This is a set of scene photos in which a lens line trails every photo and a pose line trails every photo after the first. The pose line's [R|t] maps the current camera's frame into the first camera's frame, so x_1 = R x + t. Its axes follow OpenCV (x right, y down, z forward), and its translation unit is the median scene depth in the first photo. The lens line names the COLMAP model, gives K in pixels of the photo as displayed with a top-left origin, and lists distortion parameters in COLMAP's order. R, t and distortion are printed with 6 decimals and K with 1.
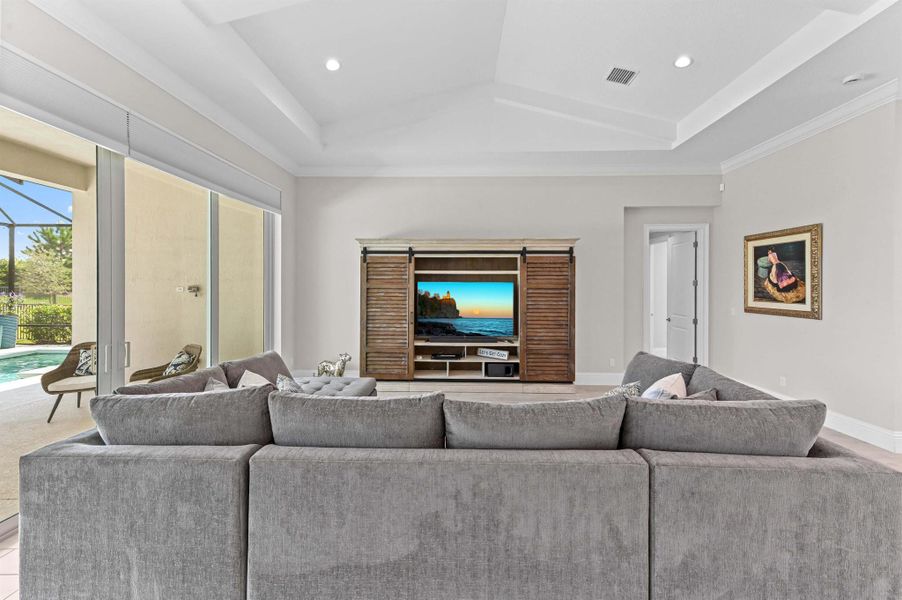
lens RADIAL K [[359.1, 0, 447.6], [0, 359.1, 289.8], [0, 0, 1]] dist [0.001170, -0.000084]
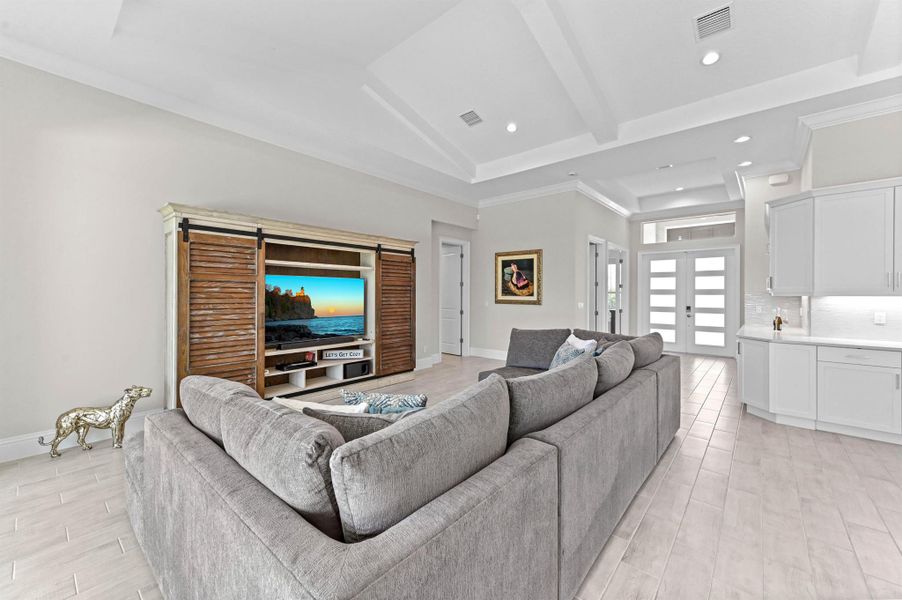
lens RADIAL K [[358.0, 0, 451.0], [0, 358.0, 300.0], [0, 0, 1]] dist [-0.000992, -0.000096]
pose [[0.621939, -0.014116, 0.782939, -0.447216], [0.005831, 0.999893, 0.013395, 0.025939], [-0.783044, -0.003765, 0.621955, 0.209235]]
